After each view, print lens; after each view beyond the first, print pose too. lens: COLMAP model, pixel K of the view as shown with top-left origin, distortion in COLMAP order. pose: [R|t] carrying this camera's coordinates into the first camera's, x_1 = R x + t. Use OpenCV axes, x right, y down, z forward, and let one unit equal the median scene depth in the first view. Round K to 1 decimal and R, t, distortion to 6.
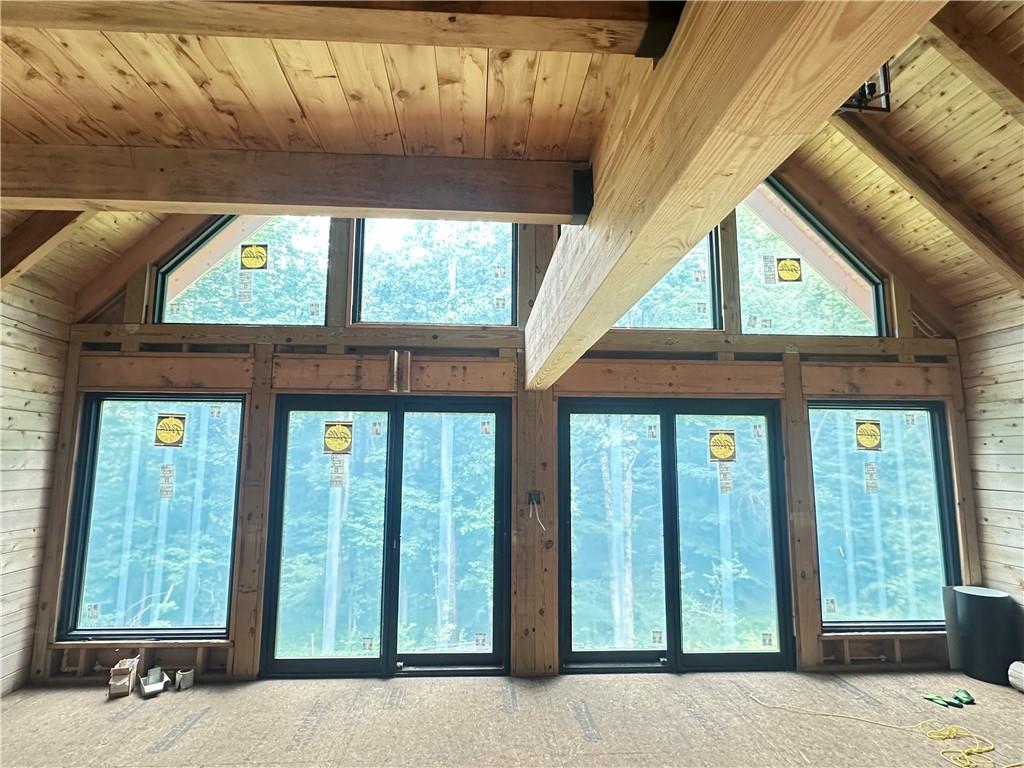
lens RADIAL K [[545.9, 0, 508.2], [0, 545.9, 383.6], [0, 0, 1]] dist [-0.000520, 0.001004]
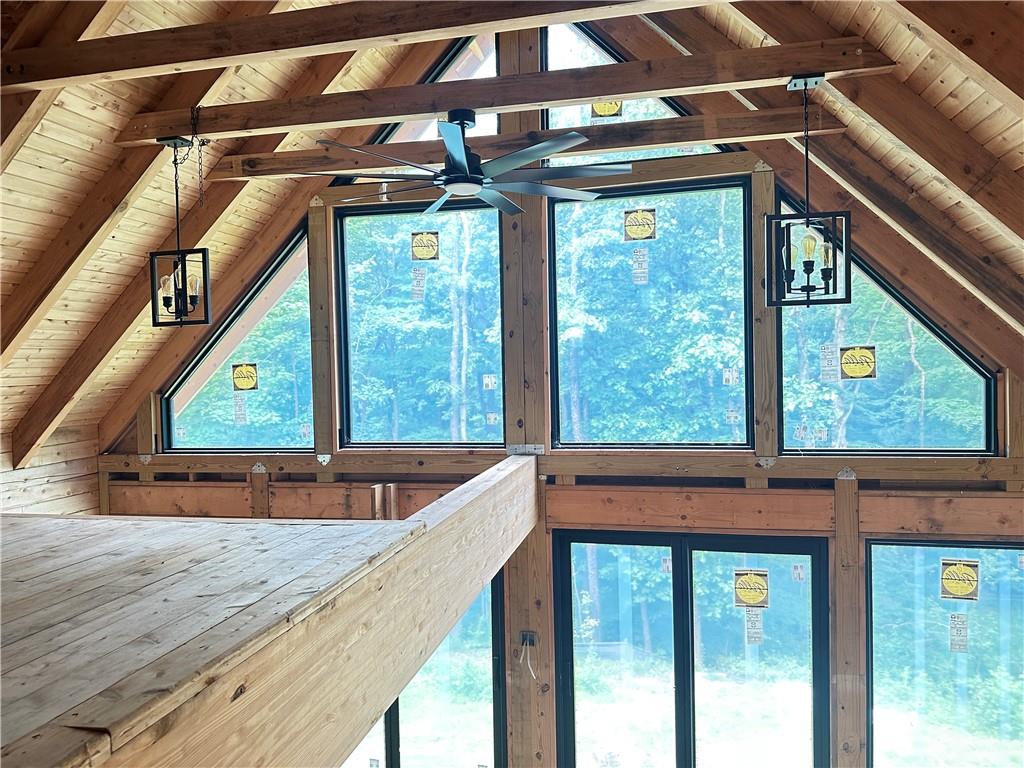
lens RADIAL K [[715.9, 0, 509.9], [0, 715.9, 381.3], [0, 0, 1]] dist [0.090140, -0.122845]
pose [[0.961524, -0.020981, -0.273920, 0.361965], [0.064628, 0.986372, 0.151308, -0.409417], [0.267013, -0.163190, 0.949775, -0.109687]]
